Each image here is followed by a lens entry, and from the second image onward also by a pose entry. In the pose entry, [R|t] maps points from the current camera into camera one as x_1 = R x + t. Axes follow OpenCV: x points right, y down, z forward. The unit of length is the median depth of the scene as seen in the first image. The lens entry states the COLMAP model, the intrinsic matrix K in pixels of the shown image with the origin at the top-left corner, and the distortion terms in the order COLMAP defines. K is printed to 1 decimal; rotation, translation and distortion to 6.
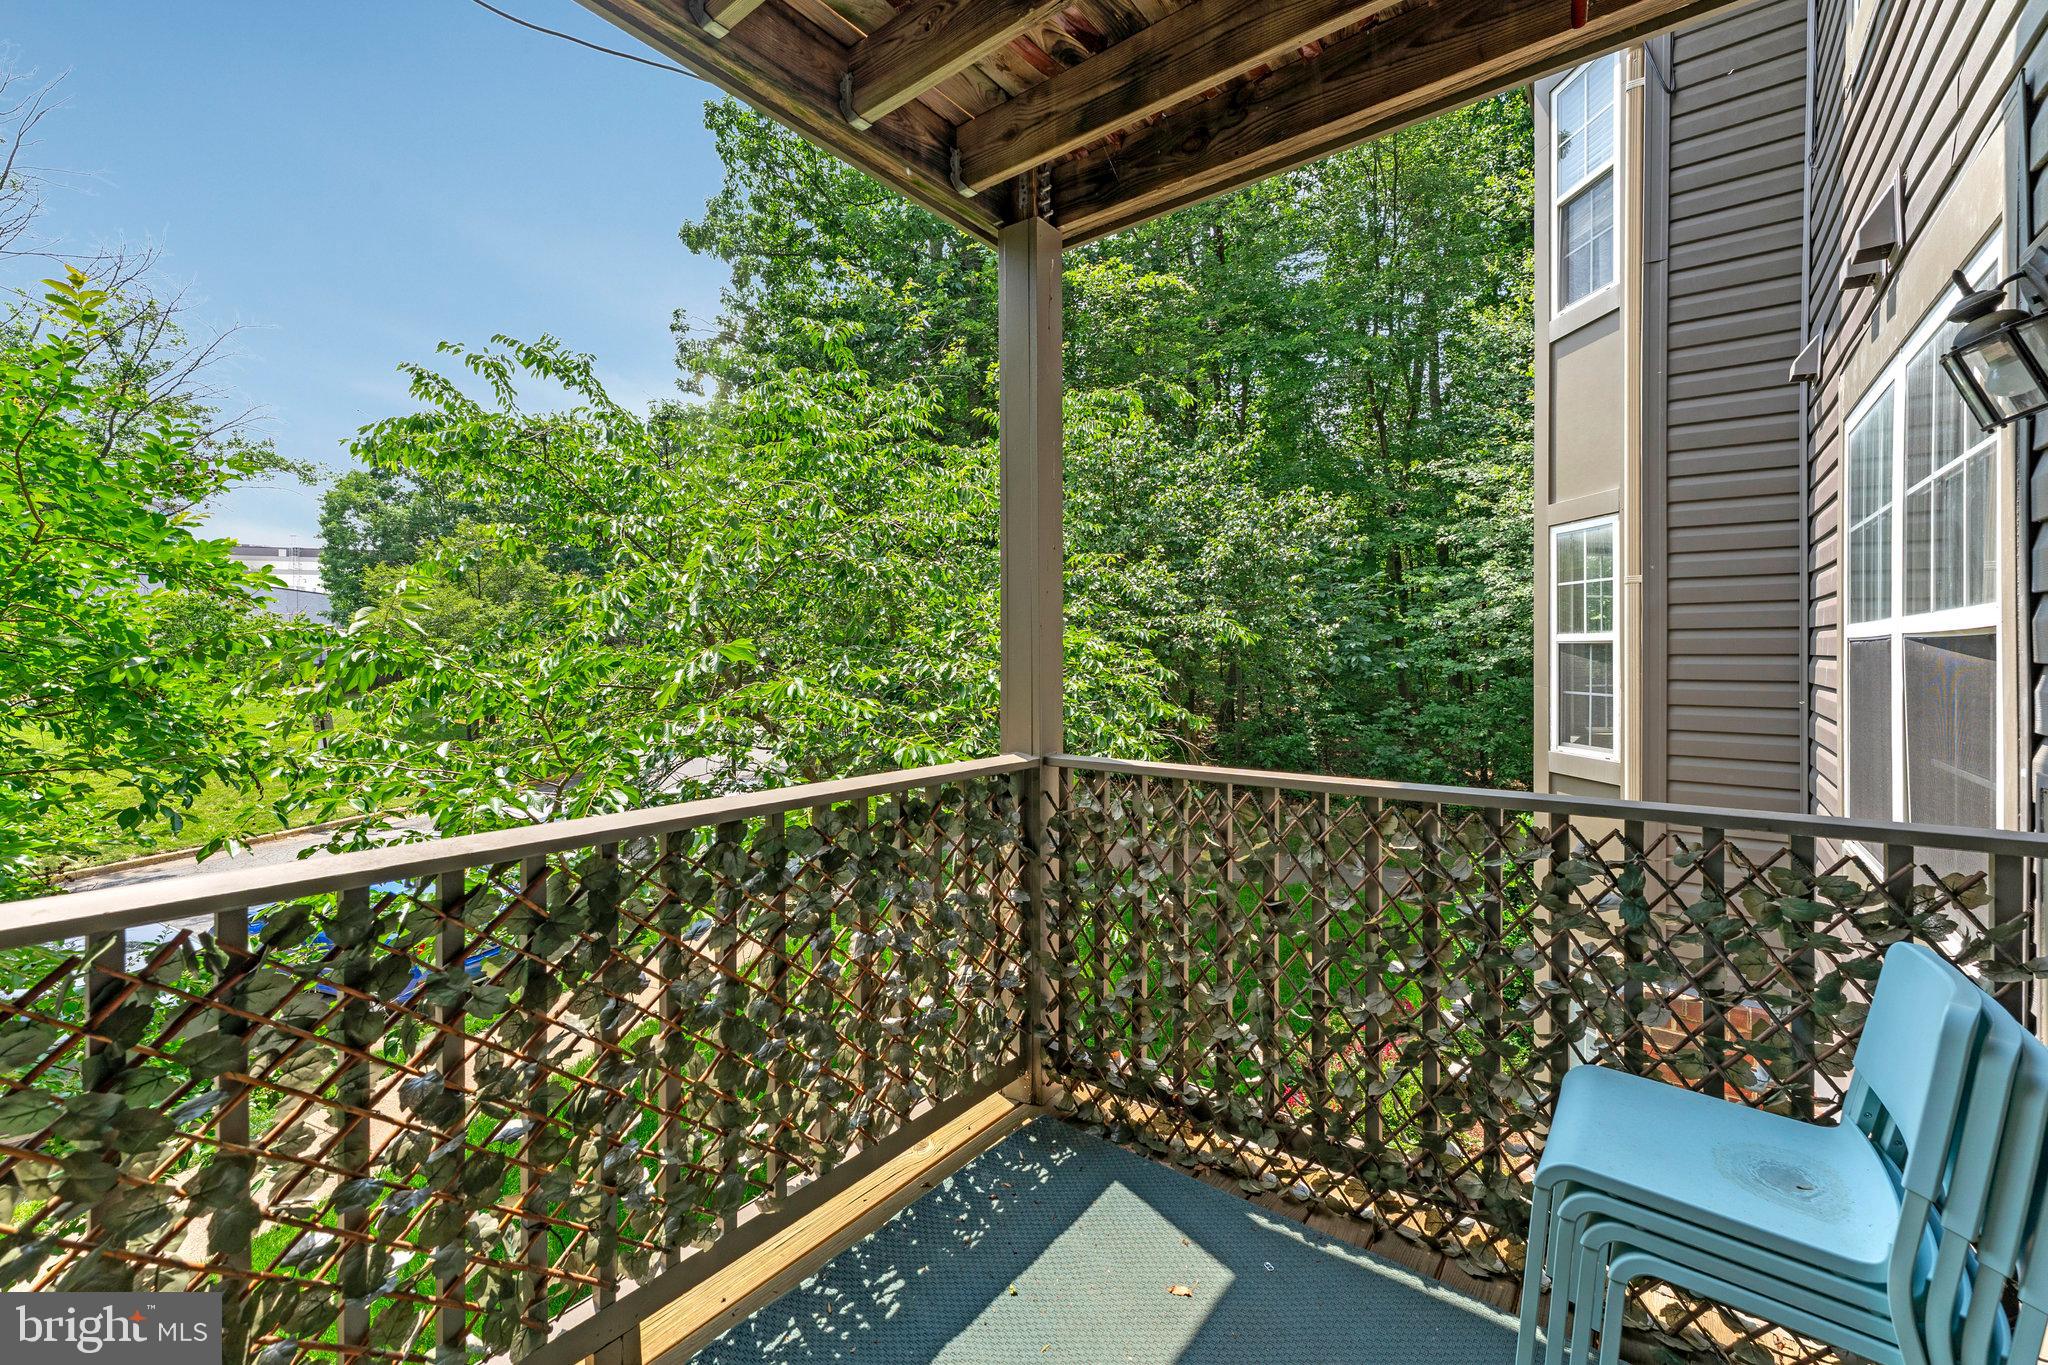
lens RADIAL K [[842.8, 0, 1015.0], [0, 842.8, 662.9], [0, 0, 1]] dist [-0.000035, 0.000327]
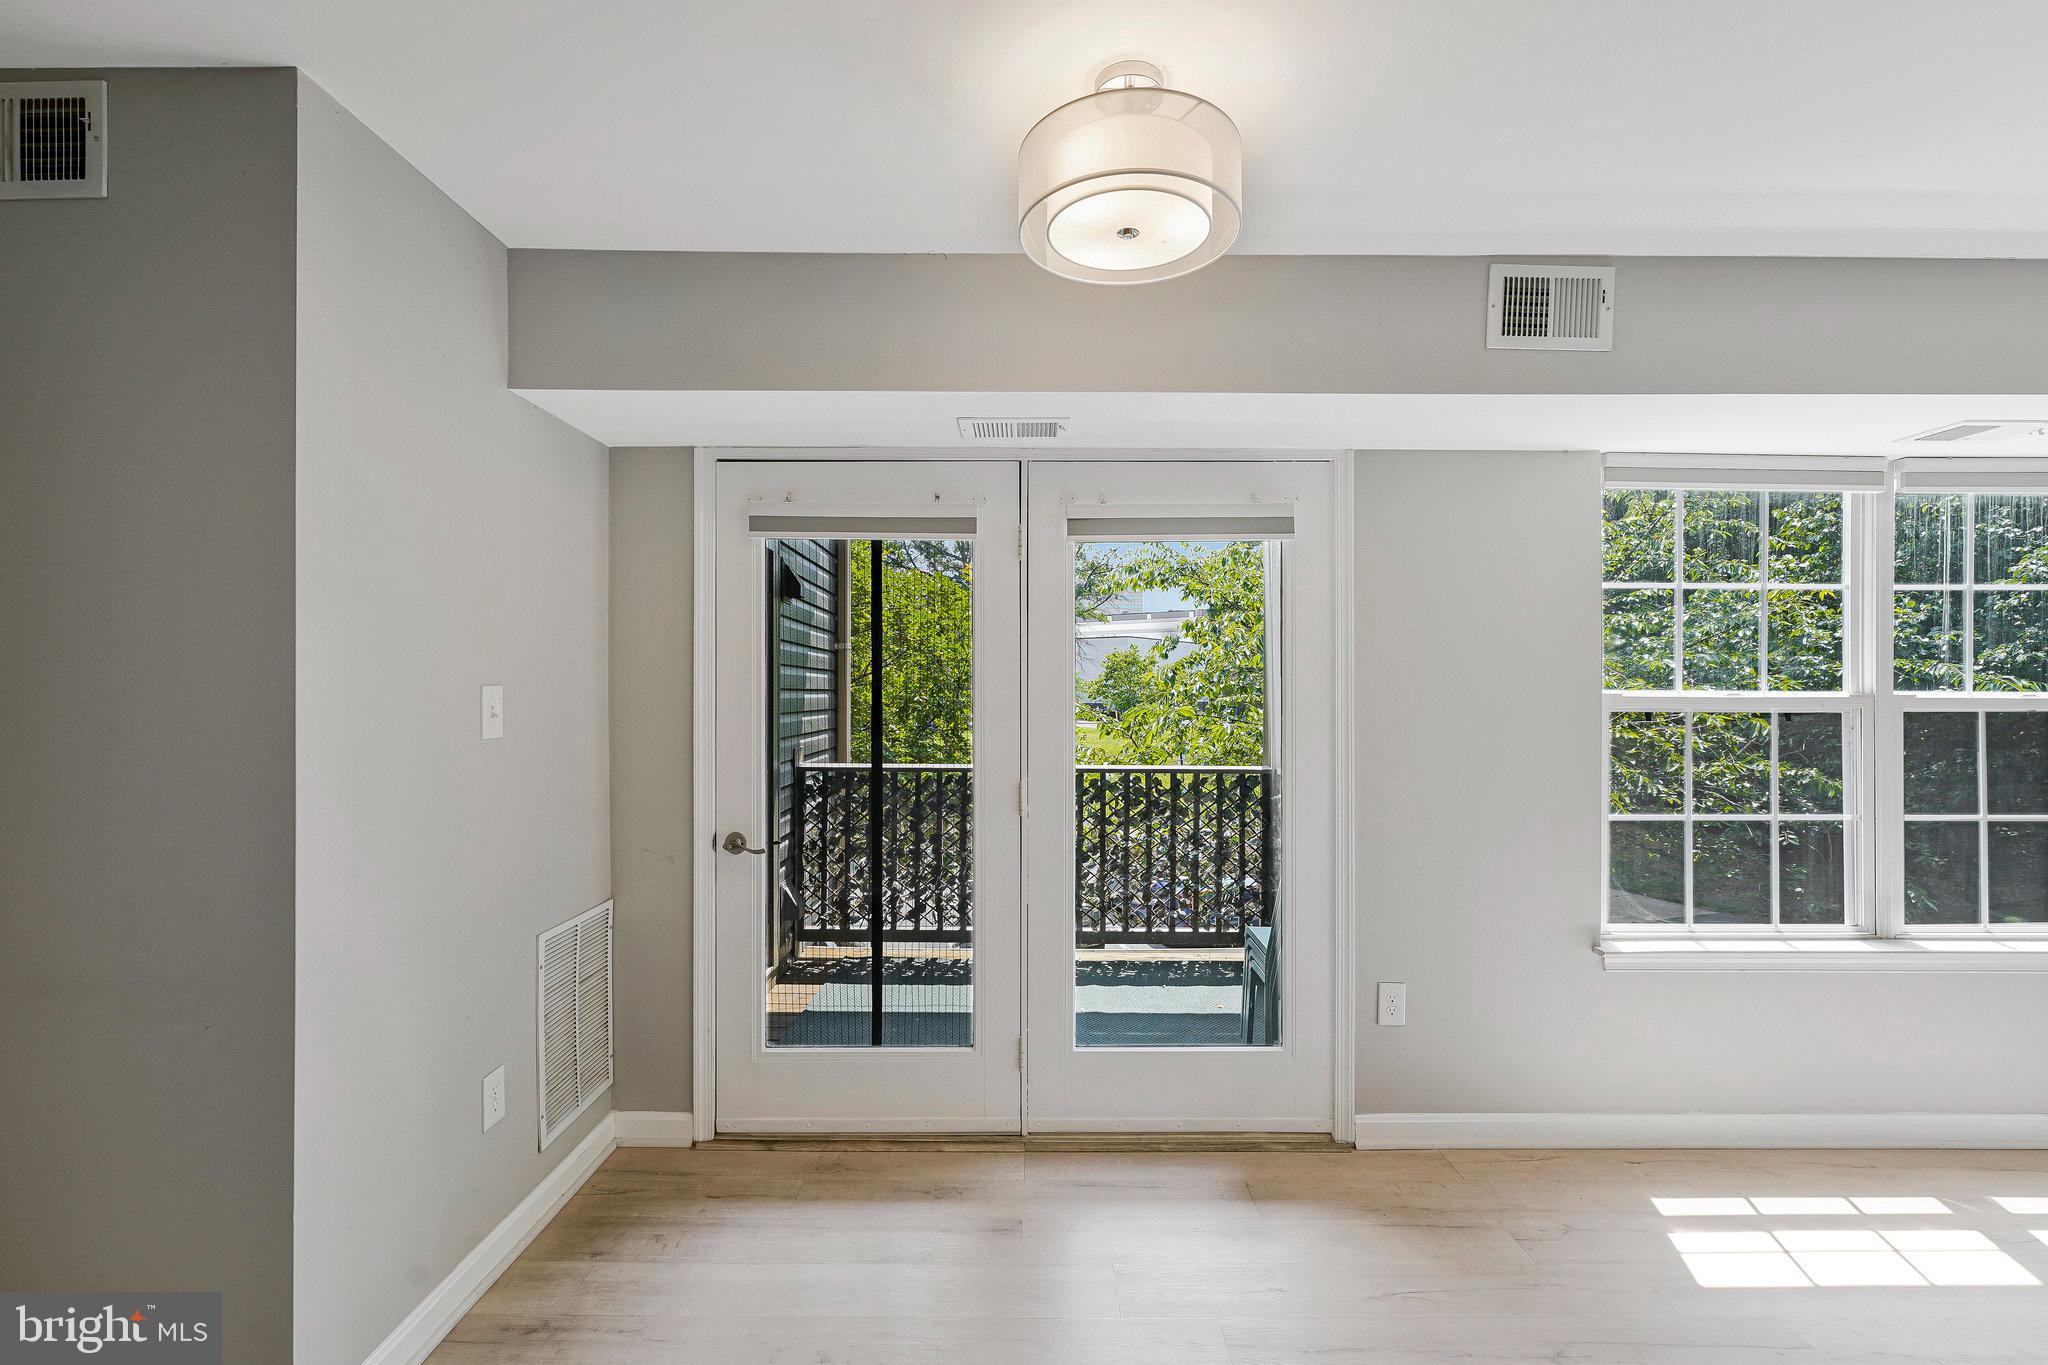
lens RADIAL K [[892.2, 0, 1022.3], [0, 892.2, 685.0], [0, 0, 1]] dist [-0.001894, -0.000572]
pose [[0.611193, -0.003029, -0.791476, 1.536545], [-0.014986, 0.999769, -0.015399, -0.034425], [0.791340, 0.021273, 0.611006, -0.739711]]
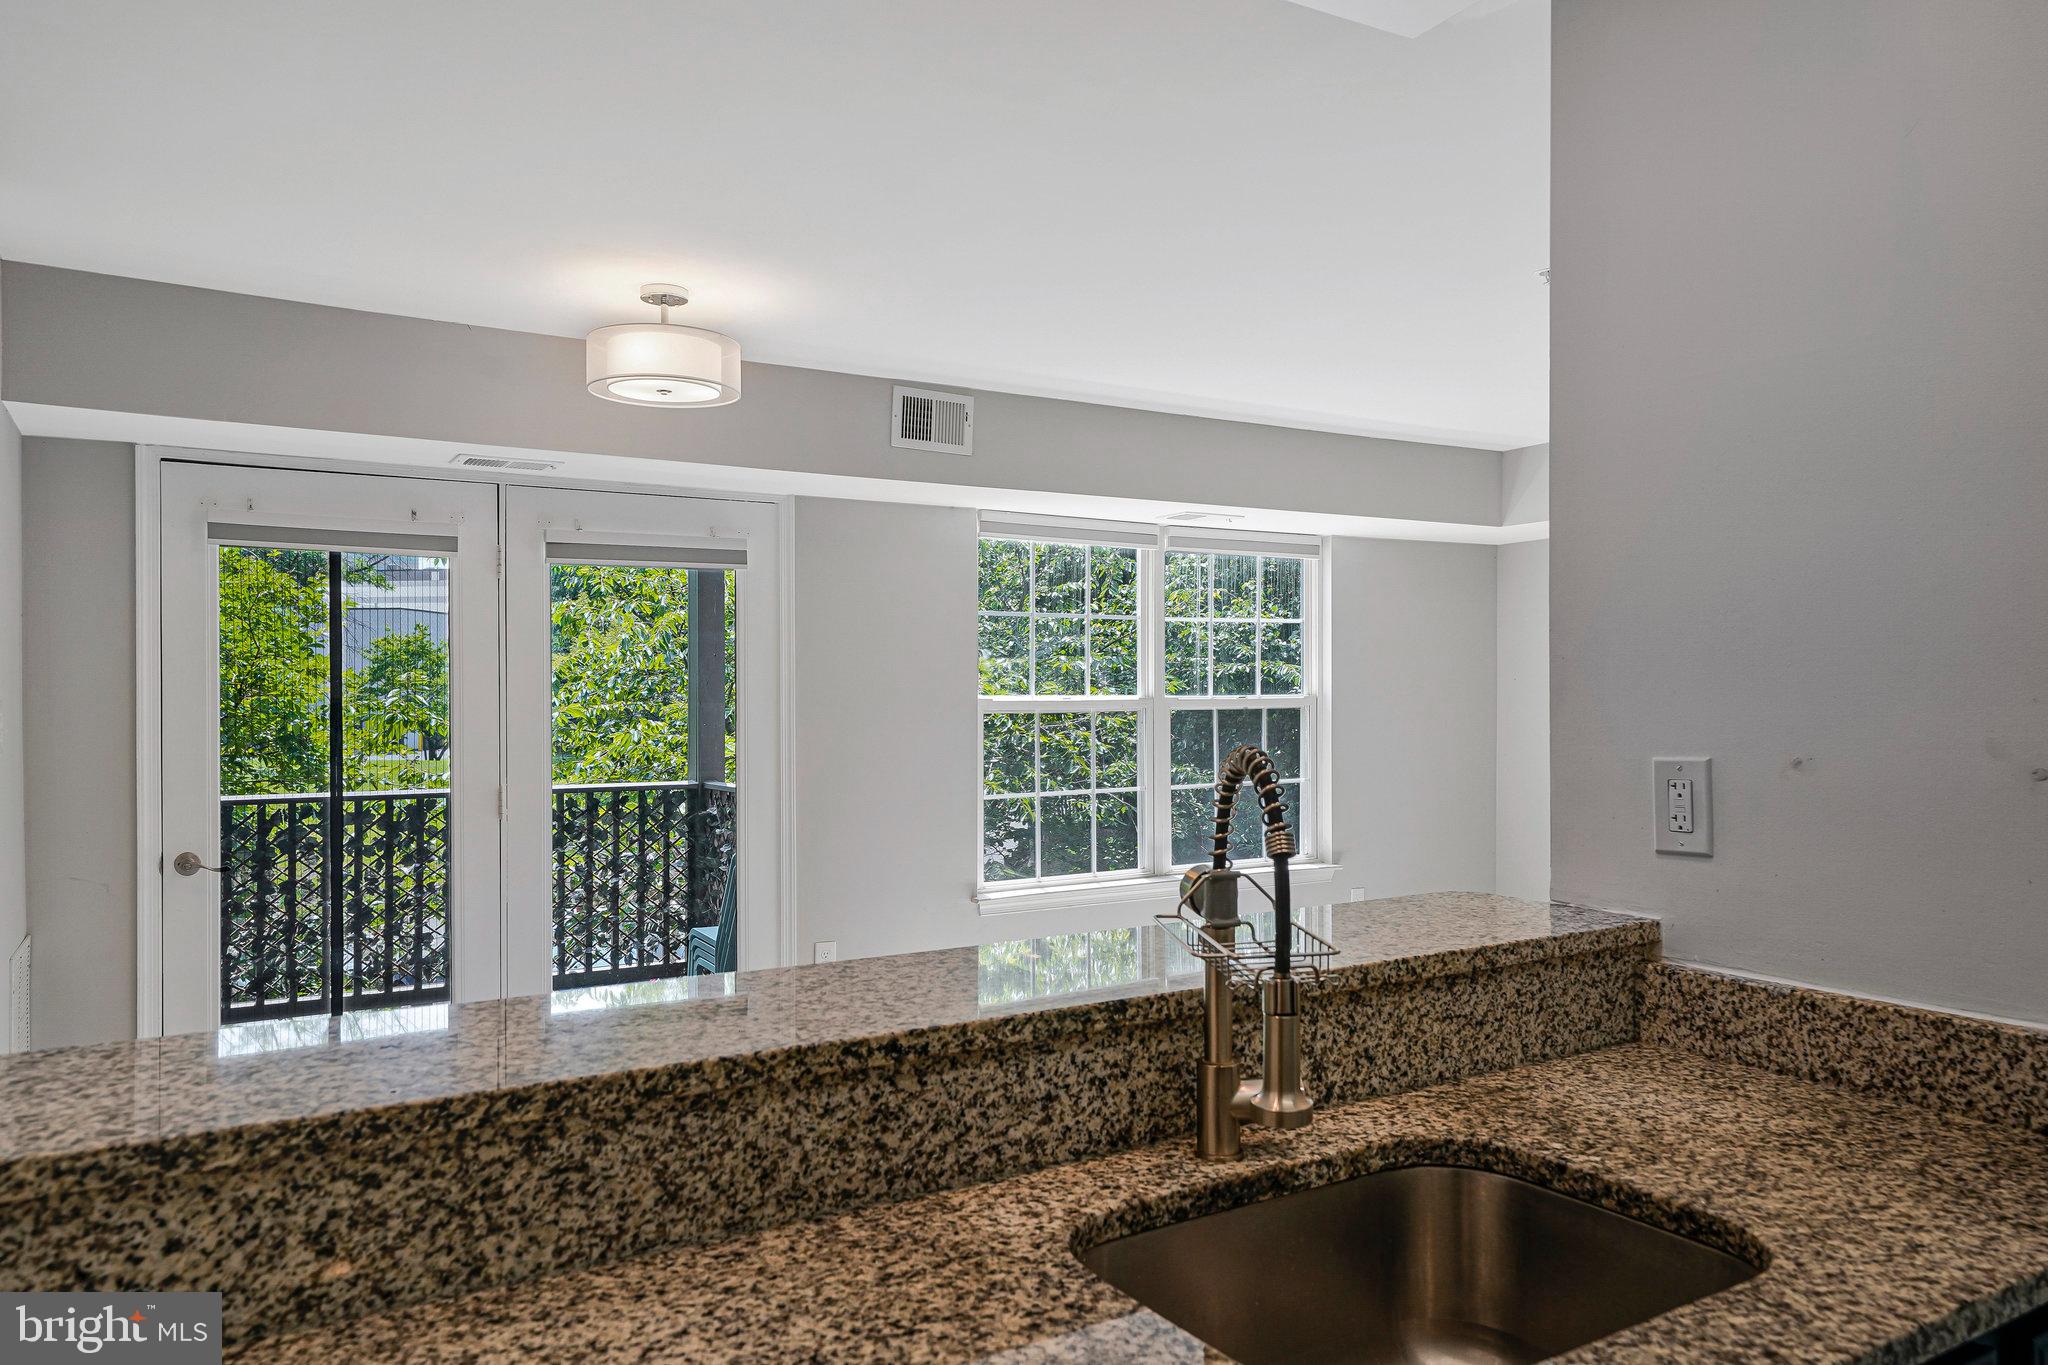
lens RADIAL K [[1382.5, 0, 1014.2], [0, 1382.5, 681.7], [0, 0, 1]] dist [-0.006827, 0.003367]
pose [[0.932508, -0.008249, -0.361054, 2.026319], [-0.000212, 0.999726, -0.023388, -0.026918], [0.361148, 0.021886, 0.932252, -1.669023]]
